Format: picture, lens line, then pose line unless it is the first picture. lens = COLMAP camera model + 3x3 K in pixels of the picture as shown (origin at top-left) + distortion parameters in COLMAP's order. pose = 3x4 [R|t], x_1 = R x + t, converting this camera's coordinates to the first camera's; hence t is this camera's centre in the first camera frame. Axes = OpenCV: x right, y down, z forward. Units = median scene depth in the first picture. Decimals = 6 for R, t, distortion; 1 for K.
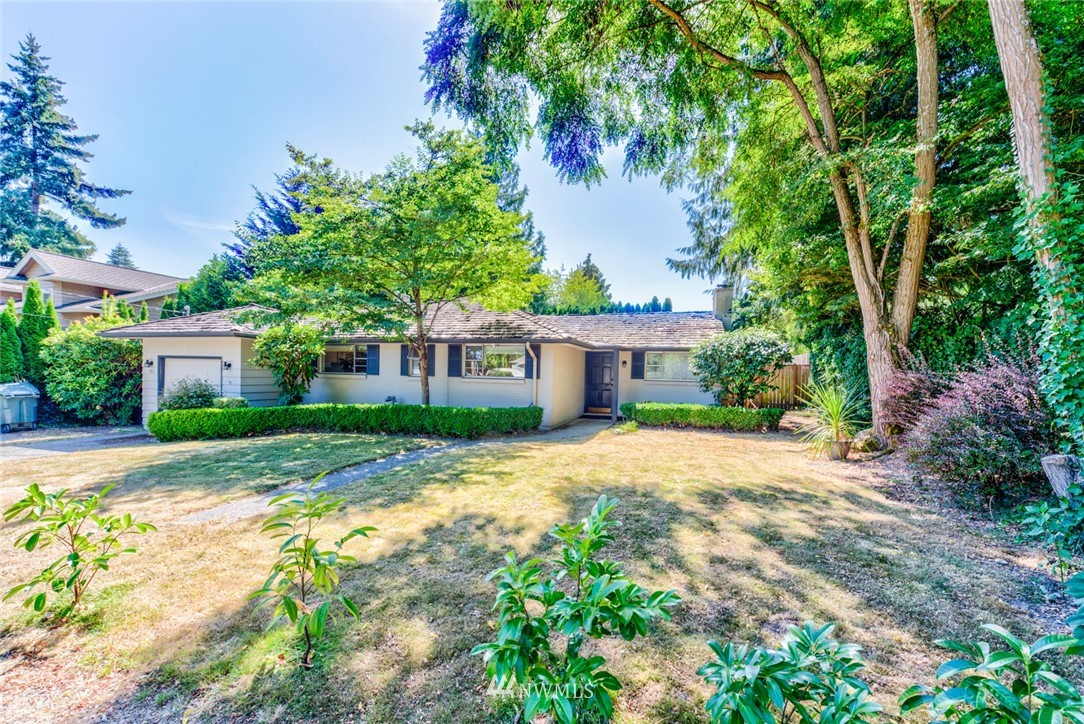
lens RADIAL K [[428.2, 0, 539.5], [0, 428.2, 371.2], [0, 0, 1]] dist [0.005924, -0.001417]
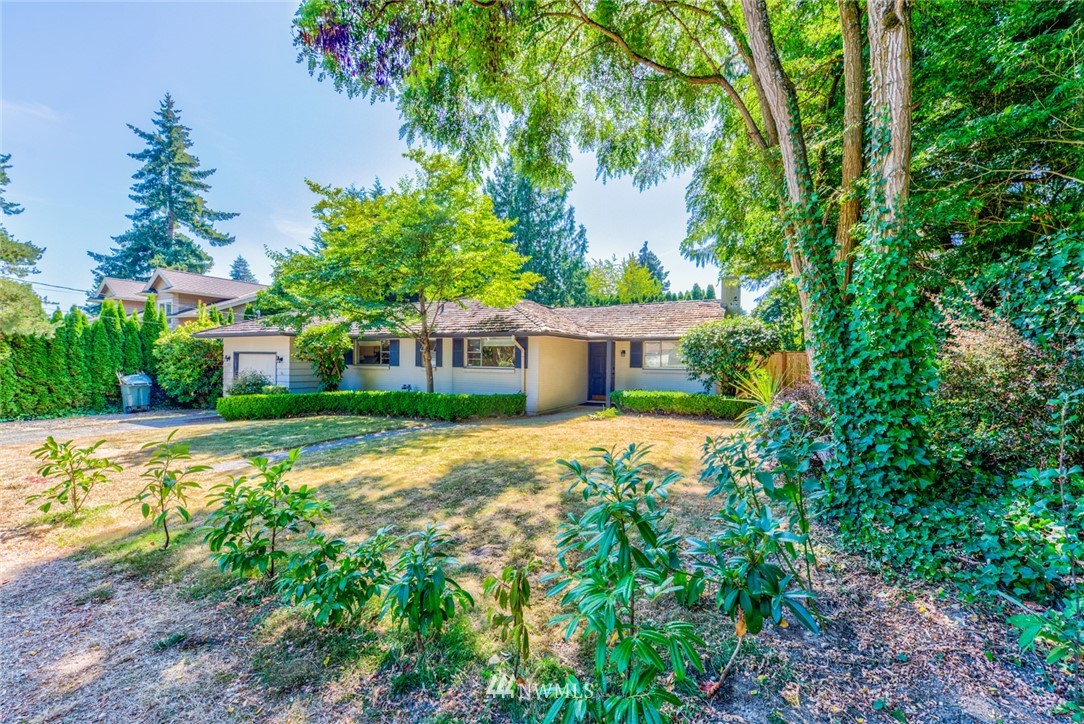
lens RADIAL K [[428.2, 0, 546.5], [0, 428.2, 355.1], [0, 0, 1]] dist [0.005924, -0.001417]
pose [[0.985671, -0.012805, -0.168193, 0.214823], [0.010702, 0.999853, -0.013399, -0.001198], [0.168340, 0.011407, 0.985663, -0.065976]]
